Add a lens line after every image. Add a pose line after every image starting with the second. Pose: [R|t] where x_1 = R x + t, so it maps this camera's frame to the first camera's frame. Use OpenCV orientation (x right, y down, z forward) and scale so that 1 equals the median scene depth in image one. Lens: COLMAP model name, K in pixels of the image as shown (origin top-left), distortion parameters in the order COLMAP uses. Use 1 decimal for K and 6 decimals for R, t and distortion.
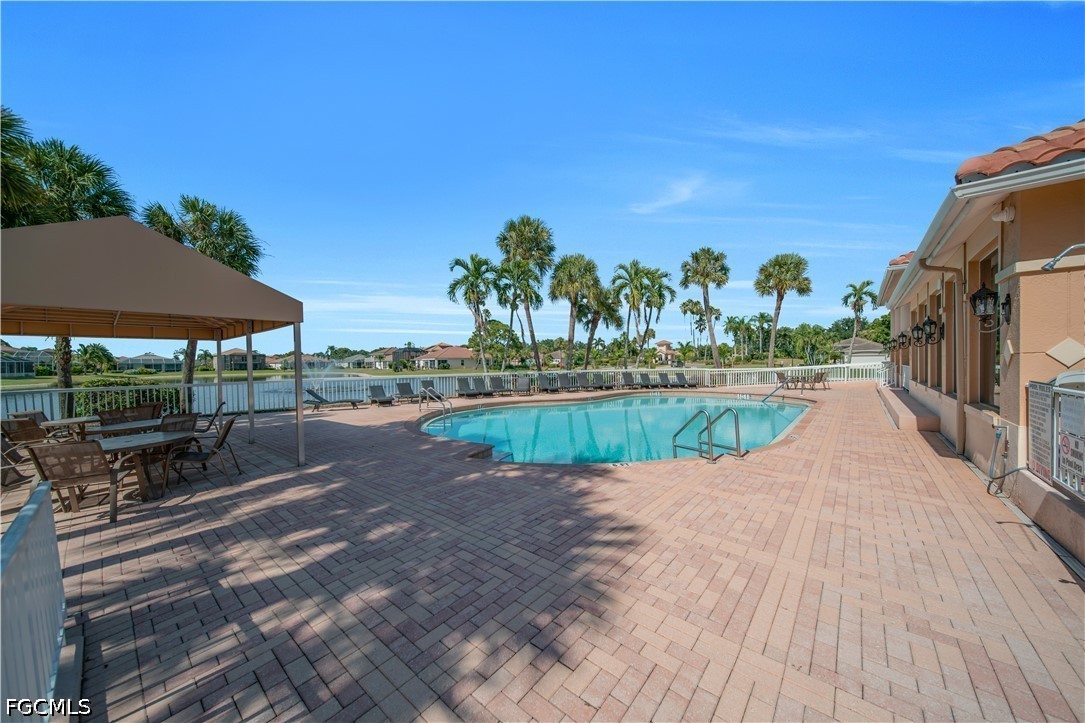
lens RADIAL K [[377.4, 0, 542.5], [0, 377.4, 361.5], [0, 0, 1]] dist [-0.002317, -0.000204]
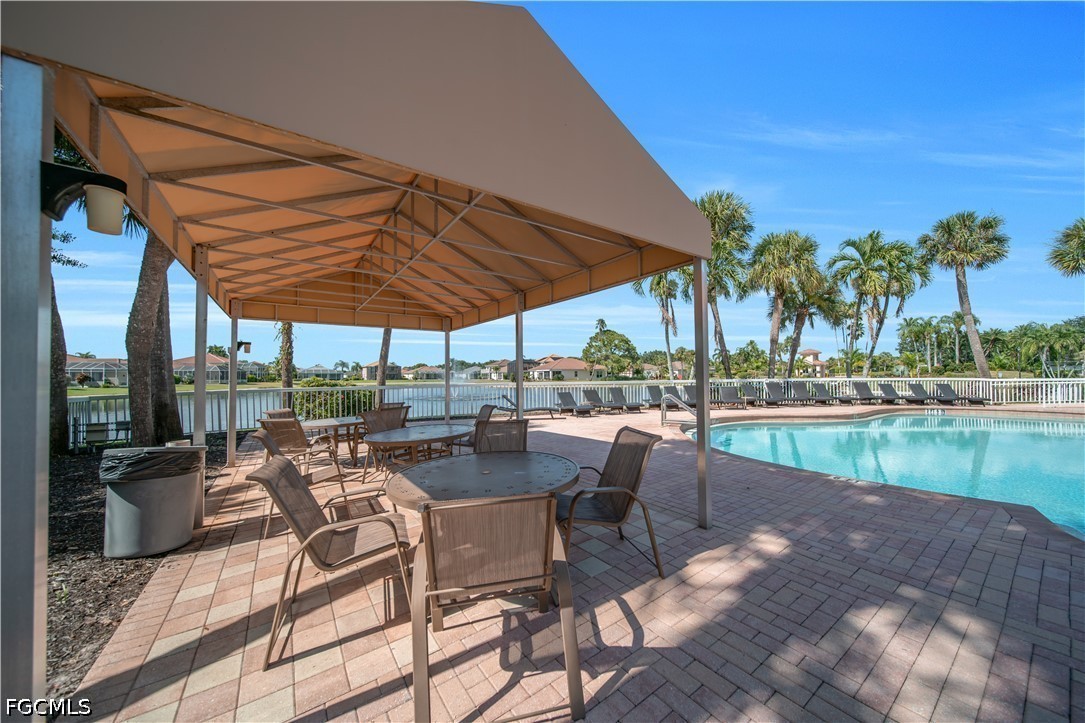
lens RADIAL K [[377.4, 0, 542.5], [0, 377.4, 361.5], [0, 0, 1]] dist [-0.002317, -0.000204]
pose [[0.965223, -0.003143, -0.261410, -0.179012], [-0.005609, 0.999449, -0.032724, 0.015123], [0.261369, 0.033052, 0.964673, 0.103346]]
